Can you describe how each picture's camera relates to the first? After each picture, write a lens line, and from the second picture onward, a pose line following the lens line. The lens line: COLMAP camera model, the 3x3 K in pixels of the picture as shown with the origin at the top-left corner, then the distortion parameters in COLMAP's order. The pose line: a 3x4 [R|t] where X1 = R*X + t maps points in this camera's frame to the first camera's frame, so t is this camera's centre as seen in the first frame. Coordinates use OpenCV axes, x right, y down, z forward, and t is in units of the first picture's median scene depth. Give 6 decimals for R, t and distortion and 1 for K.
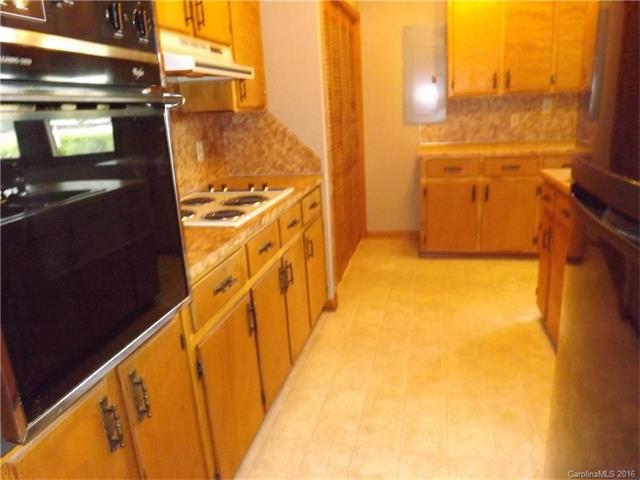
lens RADIAL K [[468.9, 0, 318.3], [0, 468.9, 237.8], [0, 0, 1]] dist [-0.052438, 0.007649]
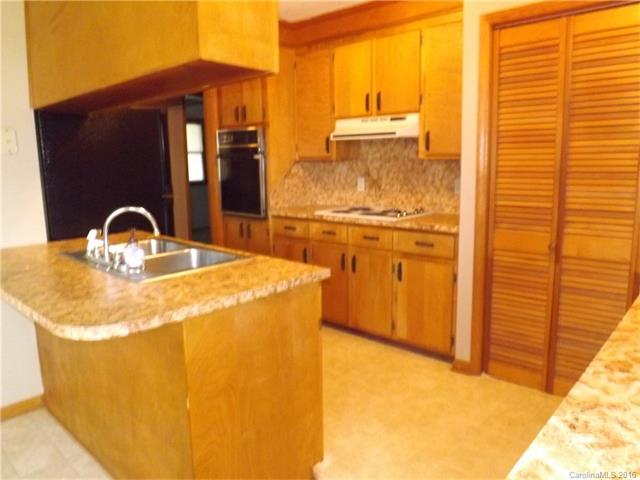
lens RADIAL K [[468.9, 0, 321.2], [0, 468.9, 234.2], [0, 0, 1]] dist [-0.052438, 0.007649]
pose [[-0.479379, 0.208682, -0.852437, 1.120549], [-0.187764, 0.924439, 0.331900, -0.445579], [0.857287, 0.319163, -0.403973, 1.320194]]
